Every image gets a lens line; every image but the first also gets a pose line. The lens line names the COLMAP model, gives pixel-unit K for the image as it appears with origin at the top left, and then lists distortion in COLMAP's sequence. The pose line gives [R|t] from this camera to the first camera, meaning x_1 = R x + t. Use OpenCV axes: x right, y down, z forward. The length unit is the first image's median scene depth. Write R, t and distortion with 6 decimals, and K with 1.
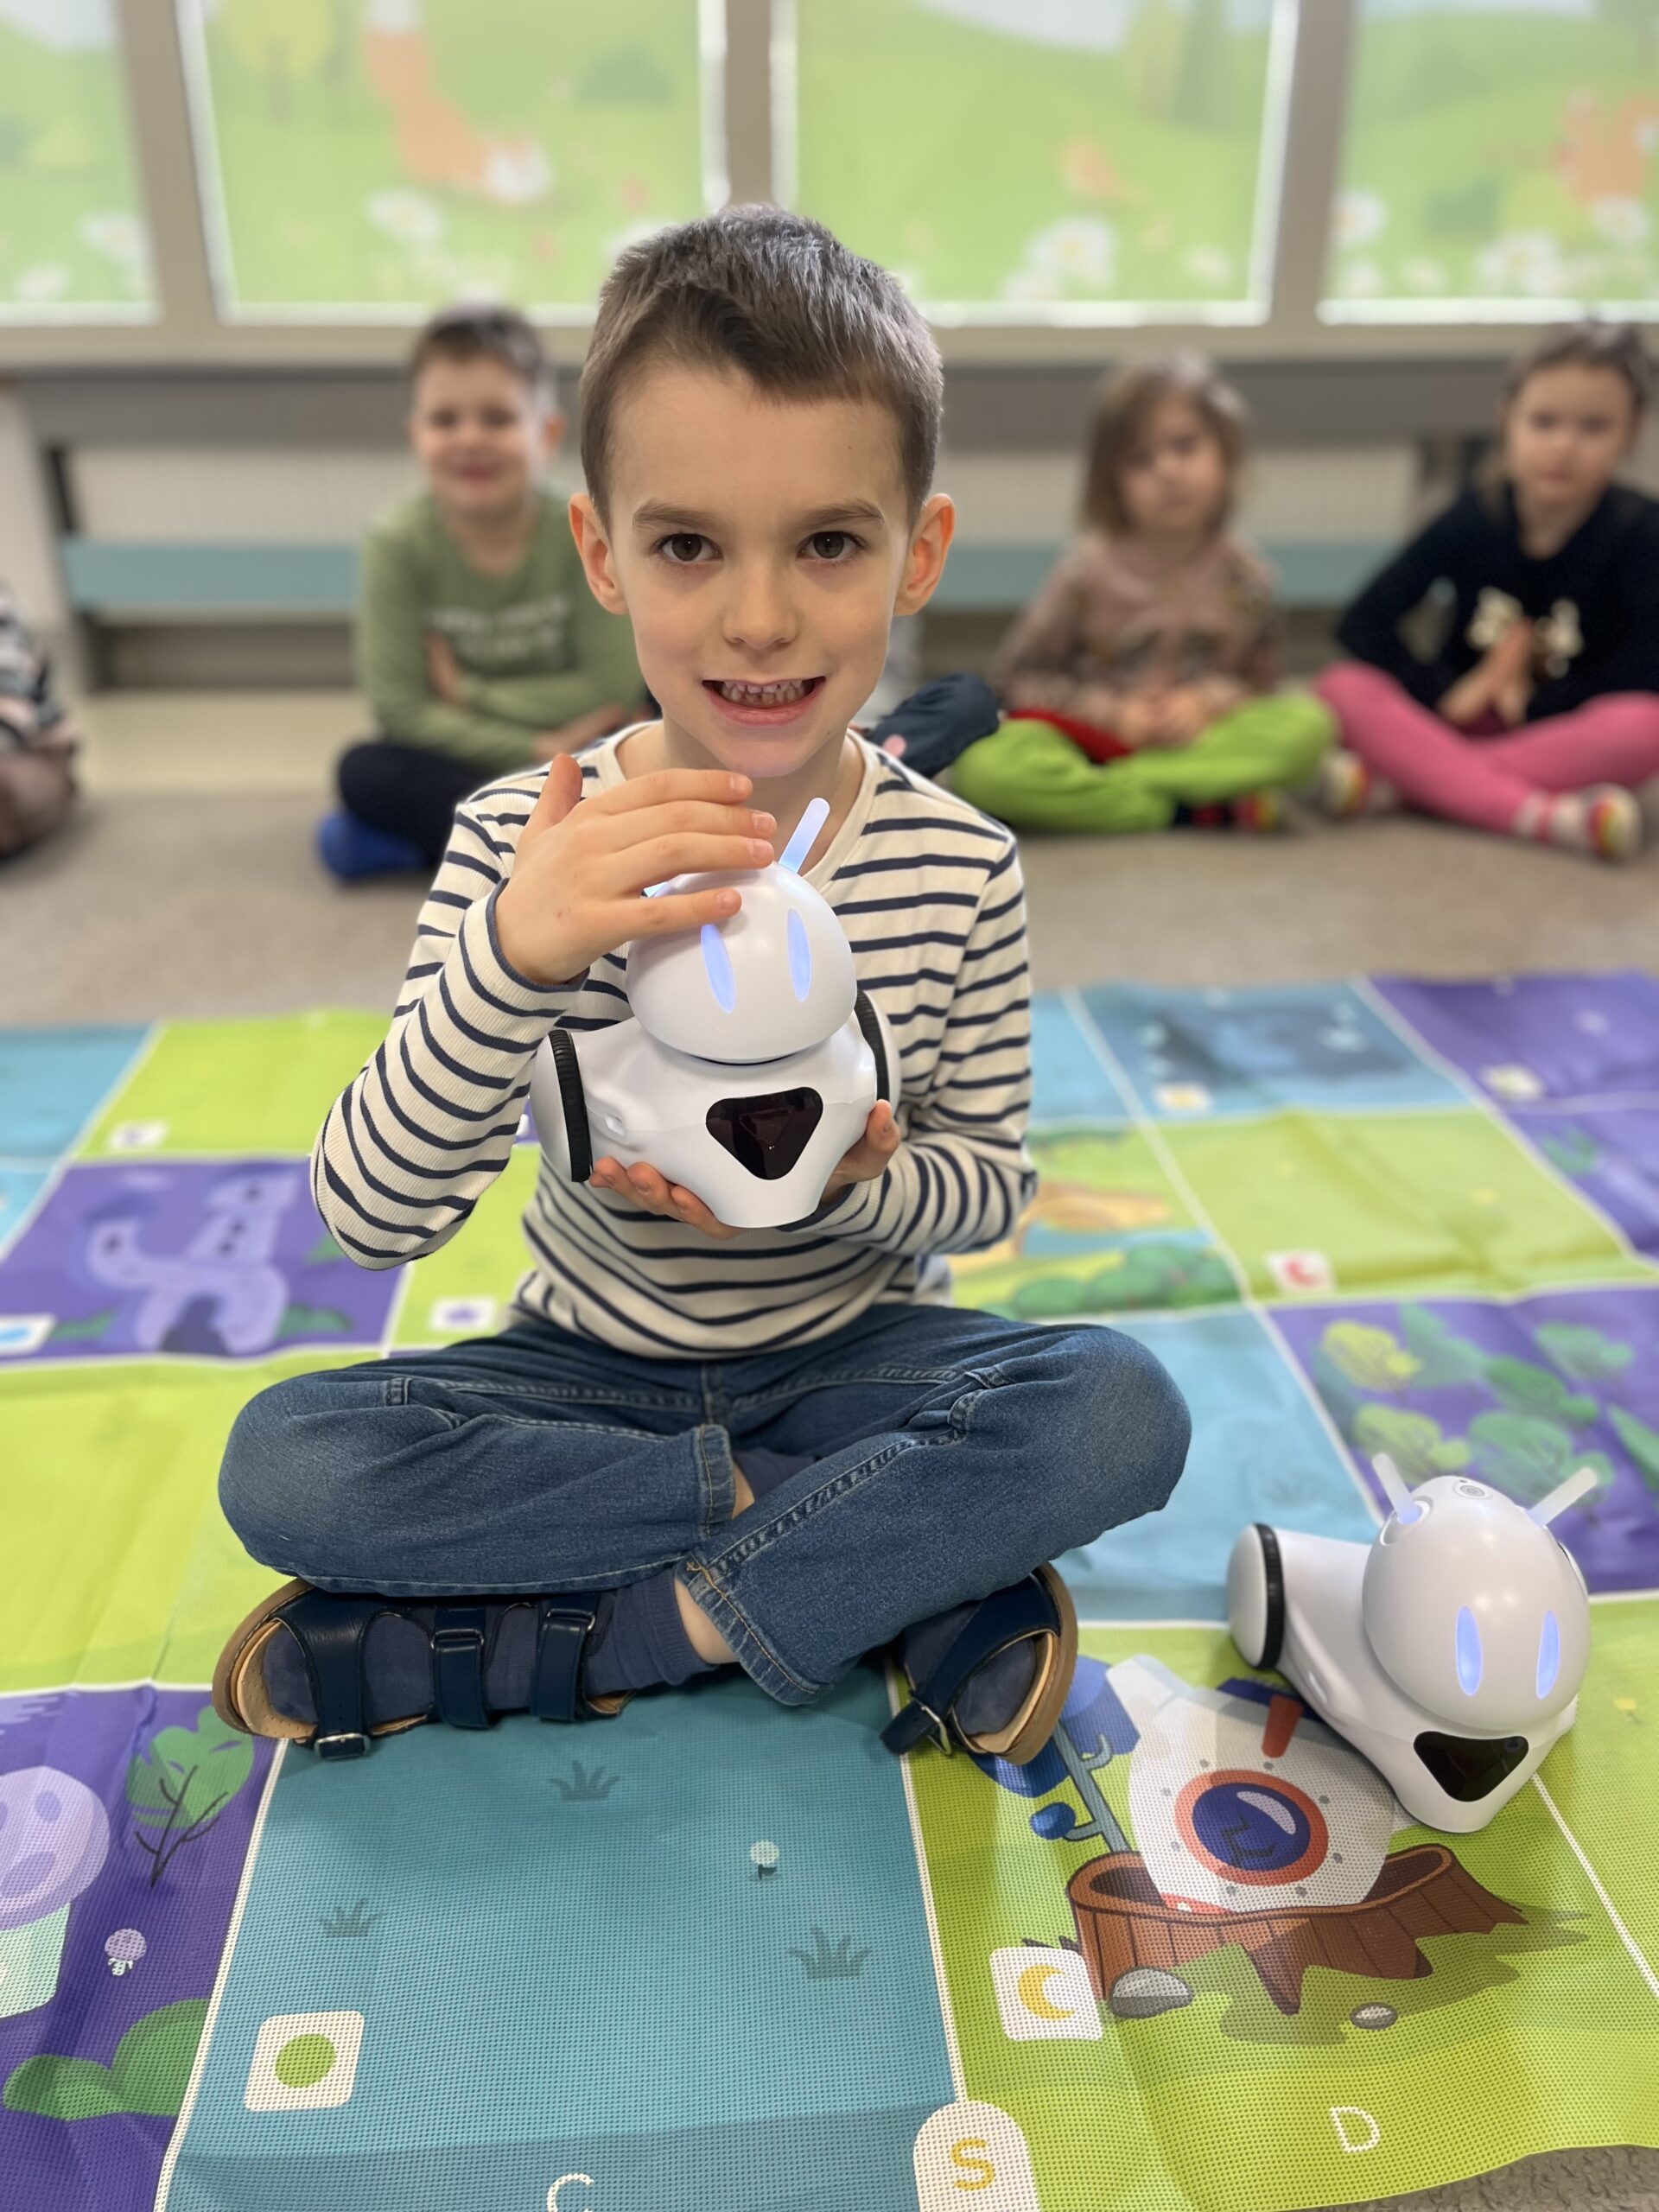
lens RADIAL K [[1746.8, 0, 820.5], [0, 1746.8, 966.1], [0, 0, 1]] dist [0.087318, -0.084515]
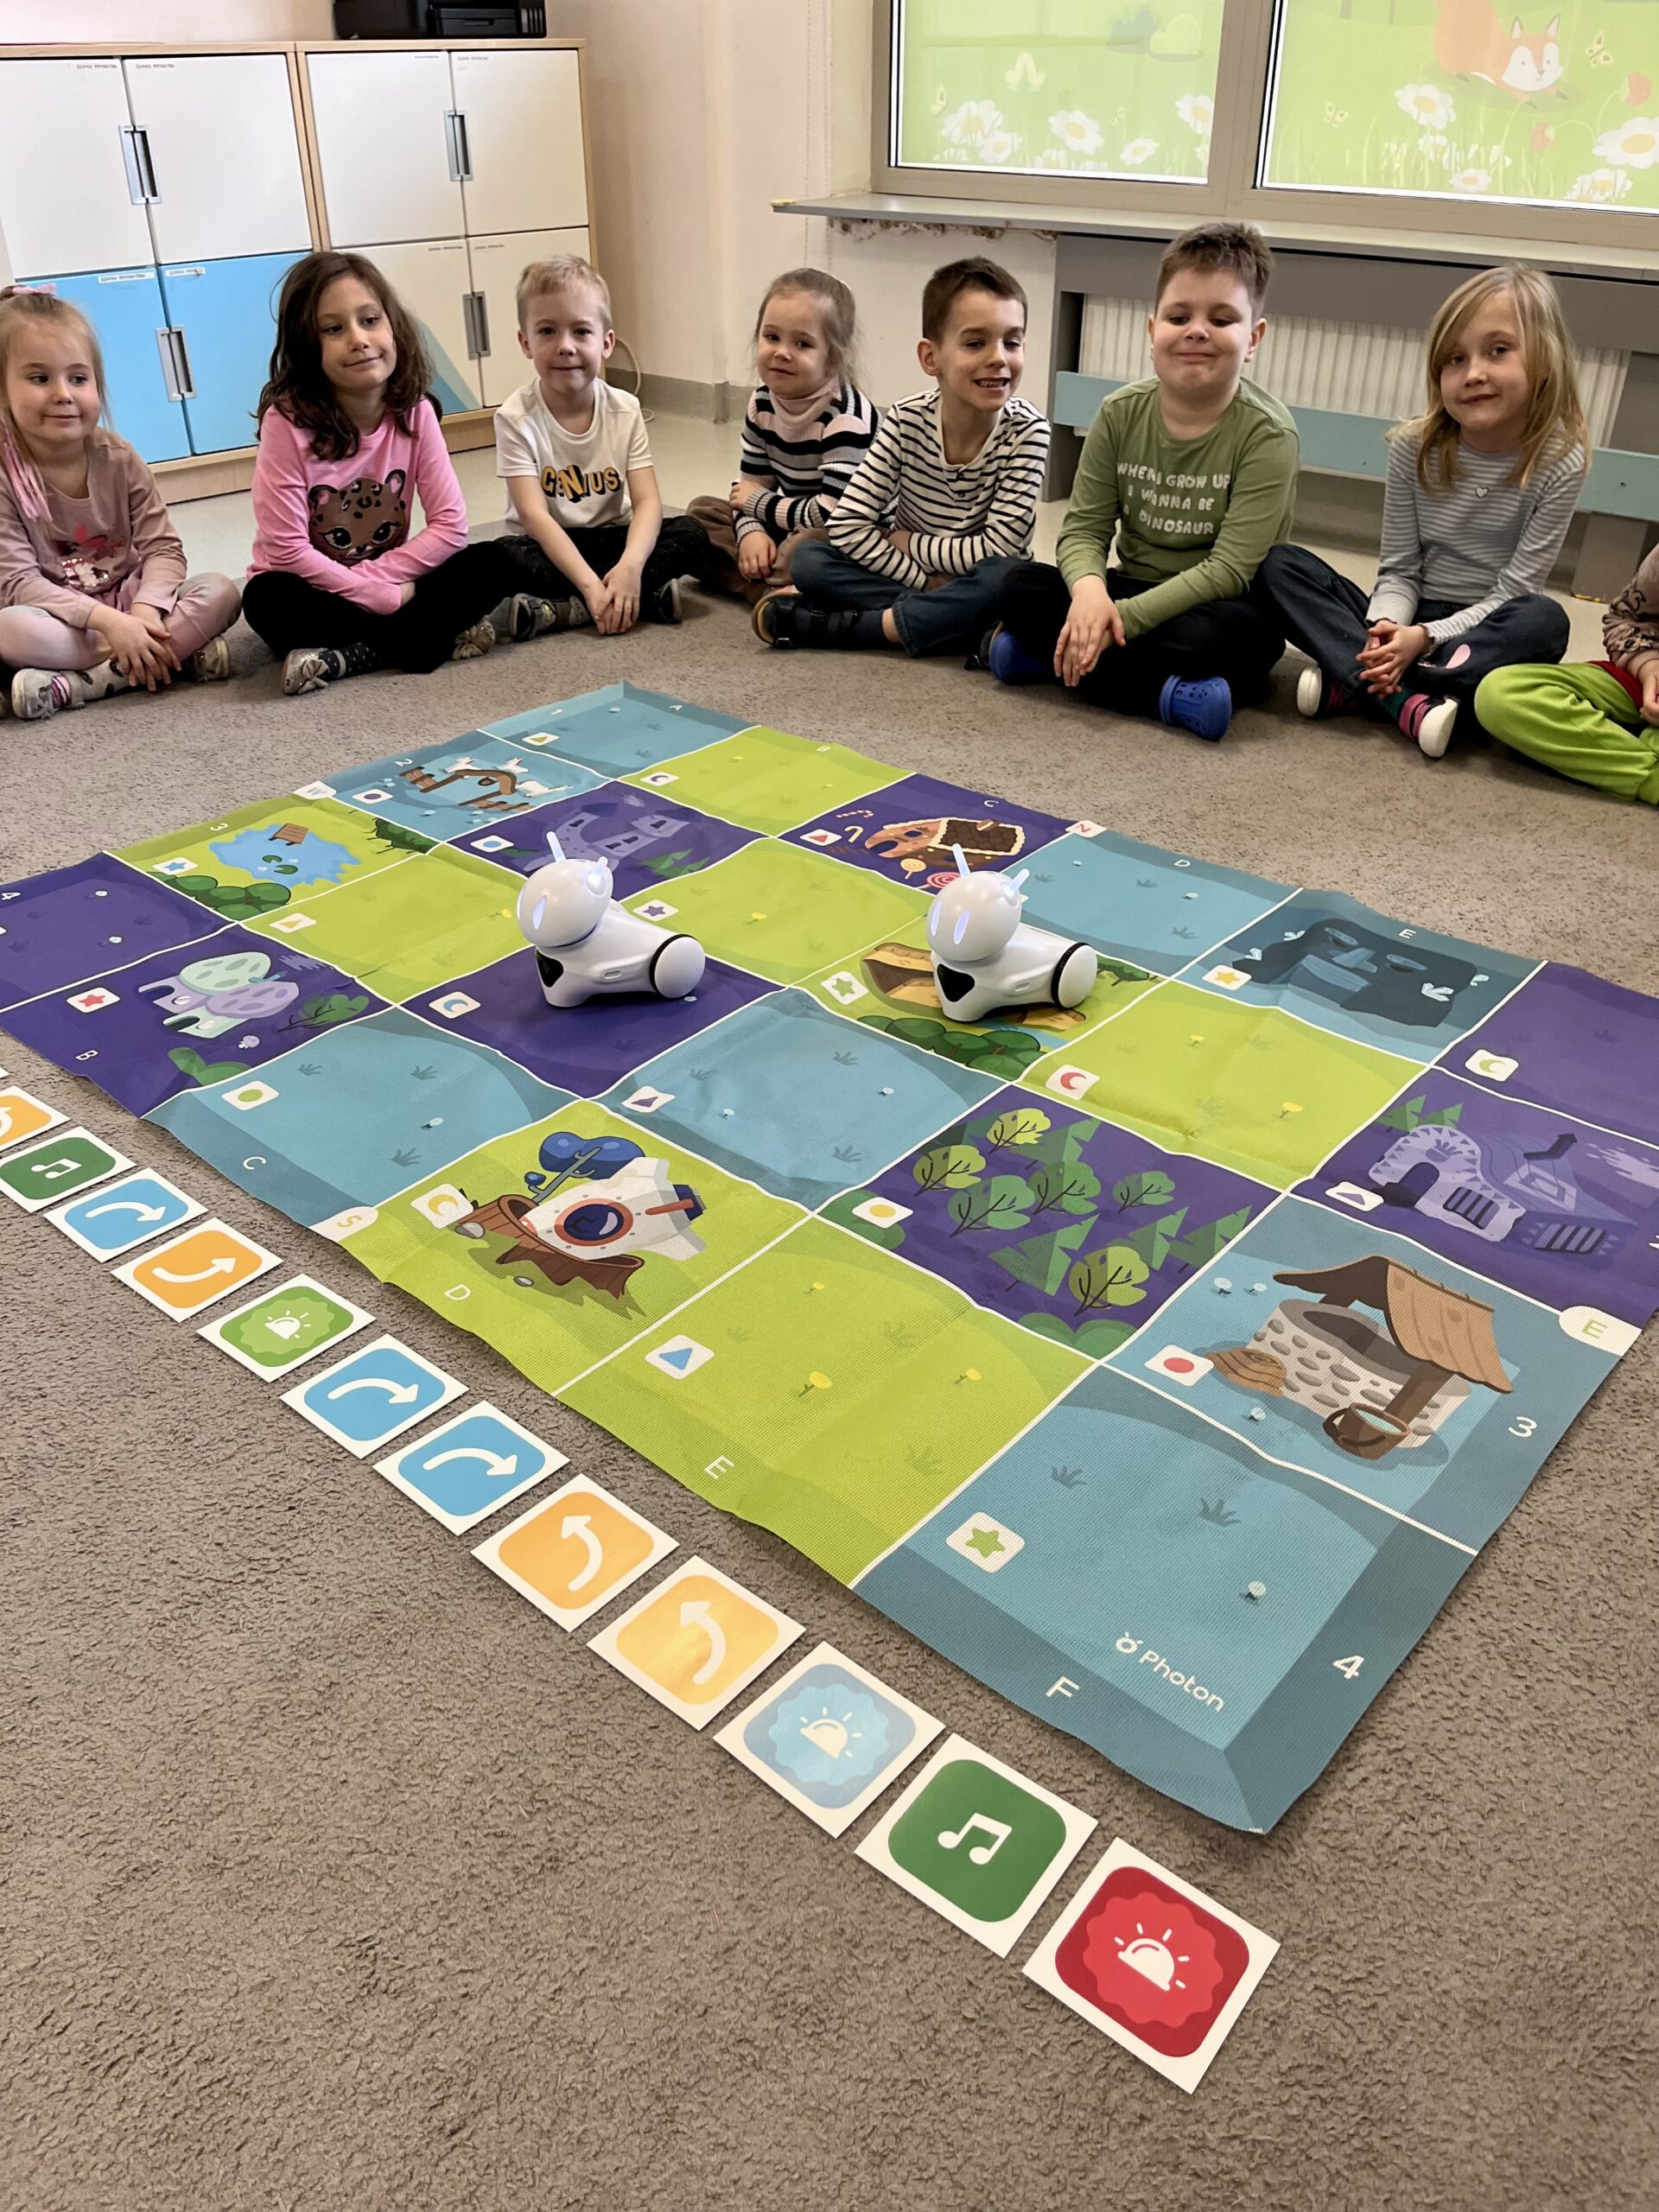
lens RADIAL K [[1700.9, 0, 829.5], [0, 1700.9, 1106.0], [0, 0, 1]] dist [0.075913, -0.075914]
pose [[0.697218, 0.381360, -0.607002, 0.844676], [-0.262168, 0.923743, 0.279226, -0.113850], [0.667200, -0.035545, 0.744030, -0.101465]]
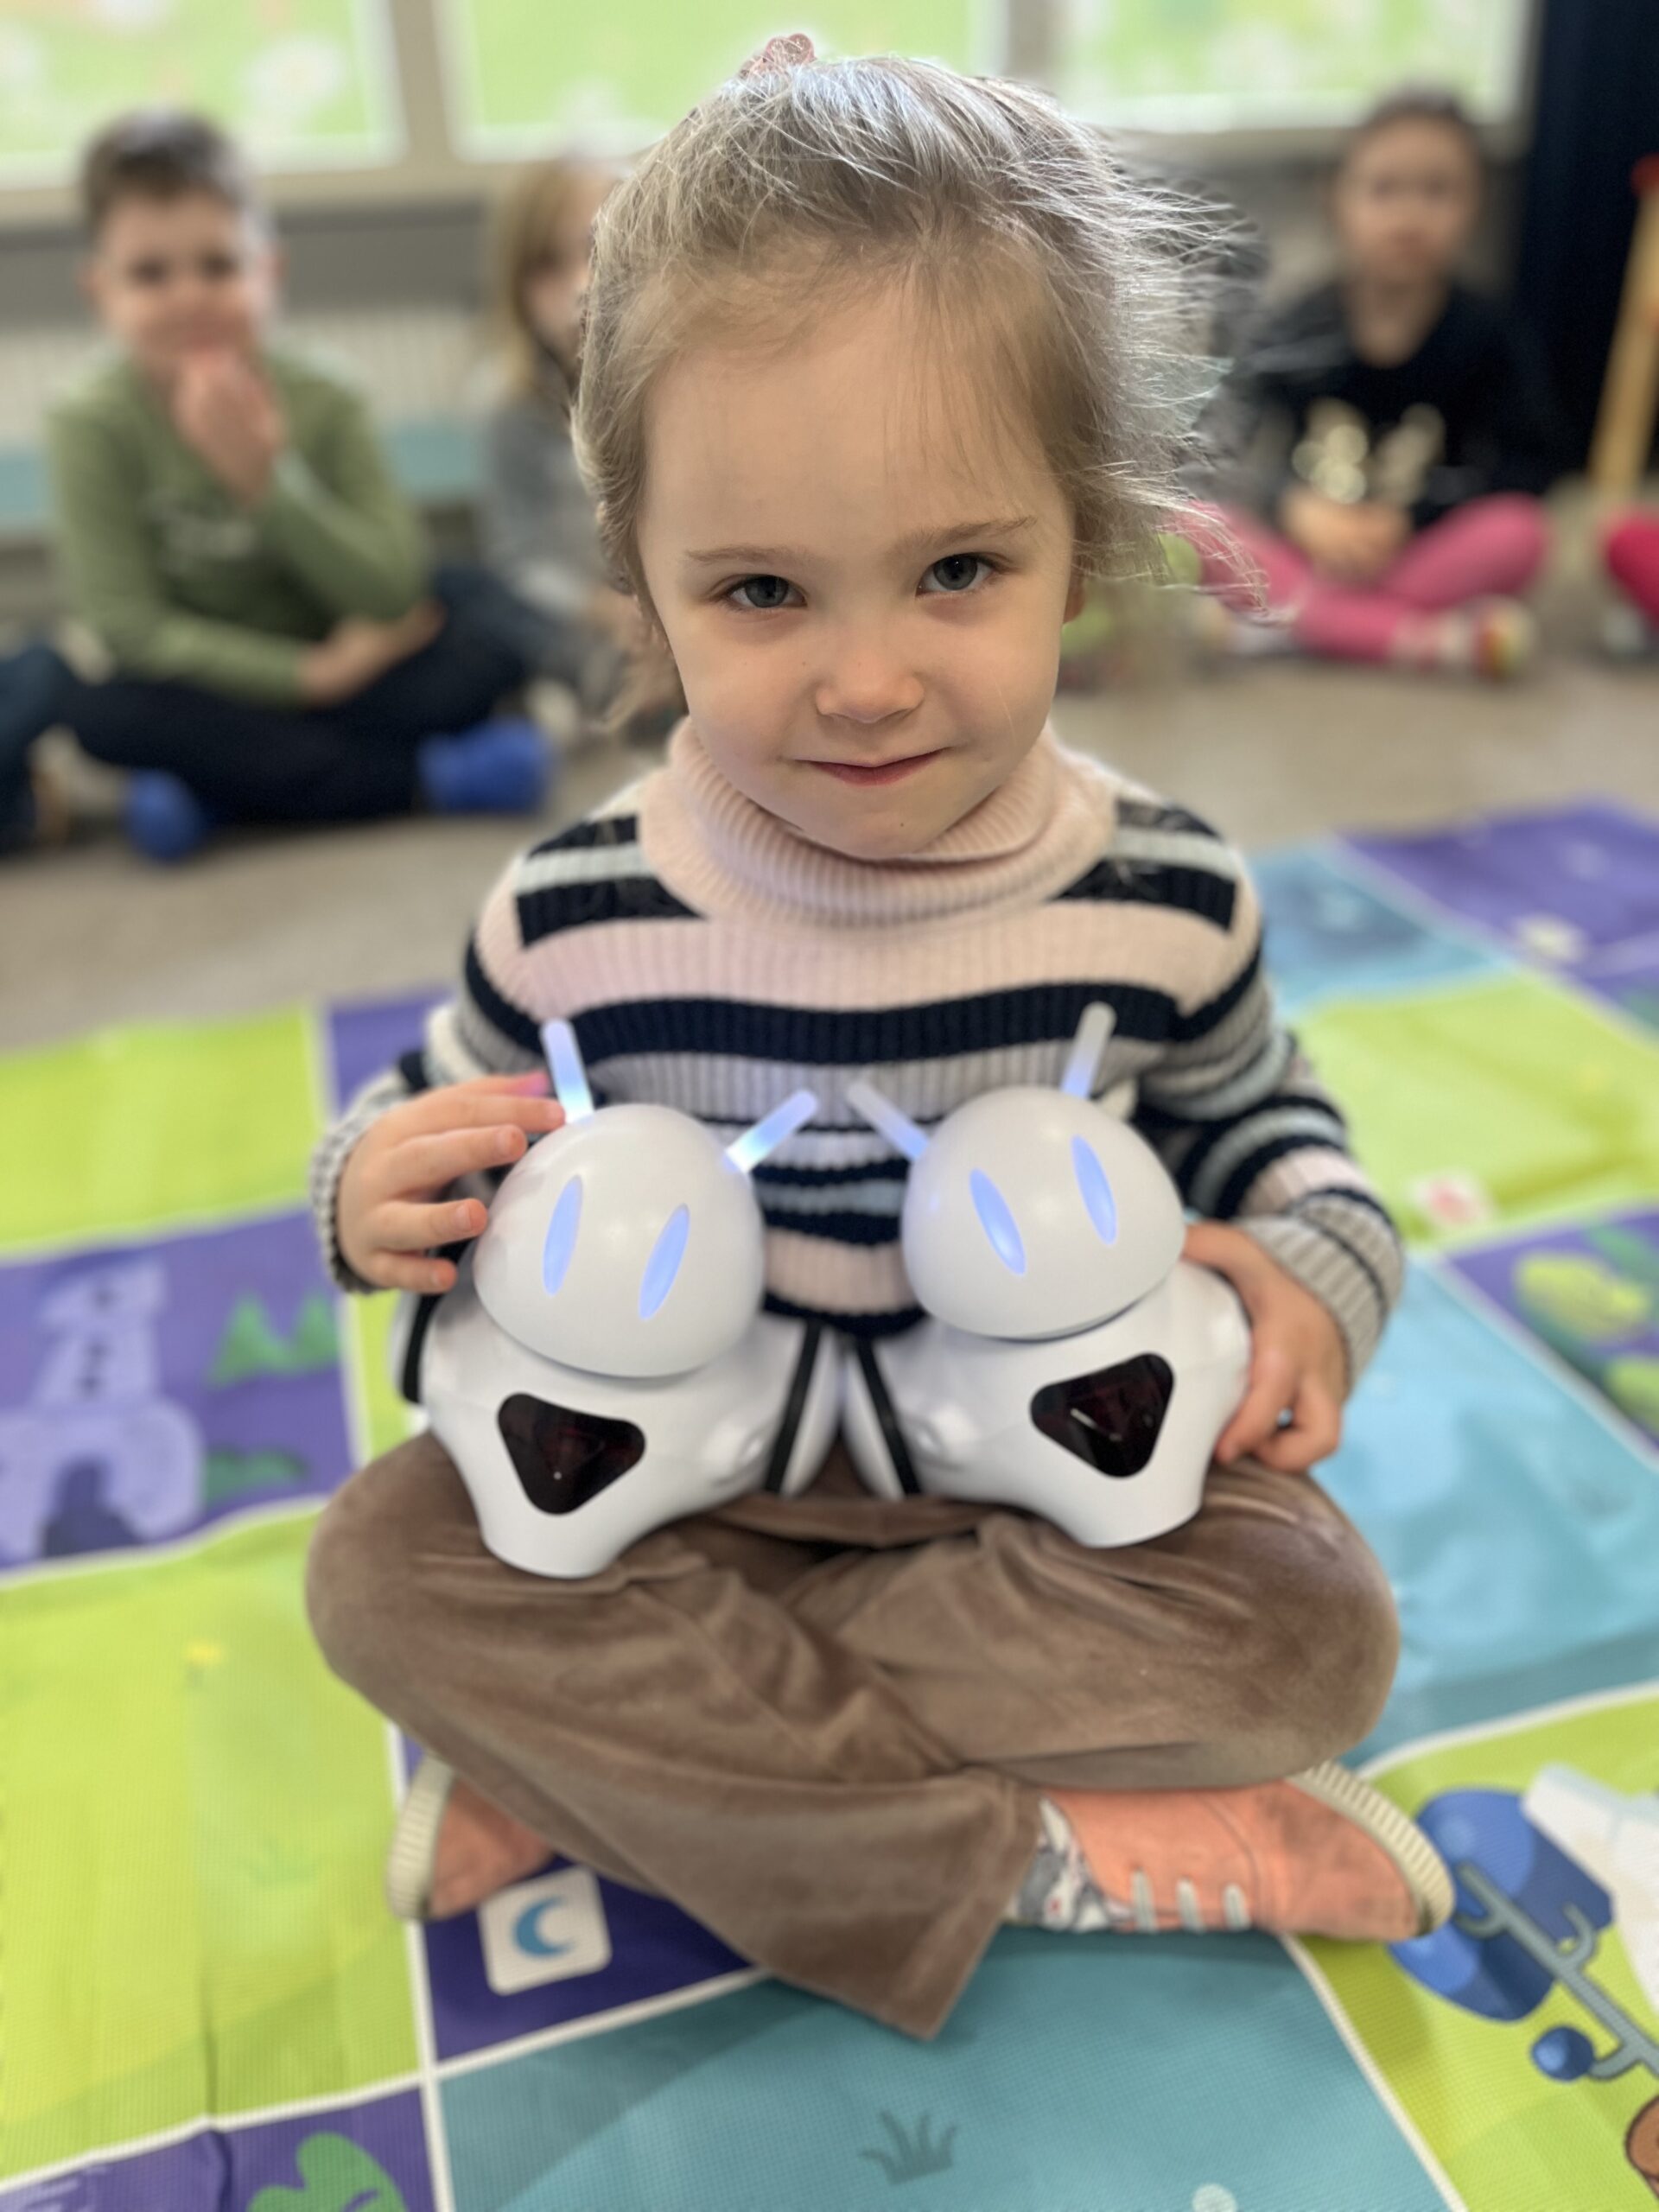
lens RADIAL K [[1746.8, 0, 820.5], [0, 1746.8, 966.1], [0, 0, 1]] dist [0.087318, -0.084515]
pose [[0.976200, -0.131041, 0.172804, -0.135869], [0.121128, 0.990390, 0.066758, -0.026446], [-0.179892, -0.044238, 0.982691, 0.206741]]
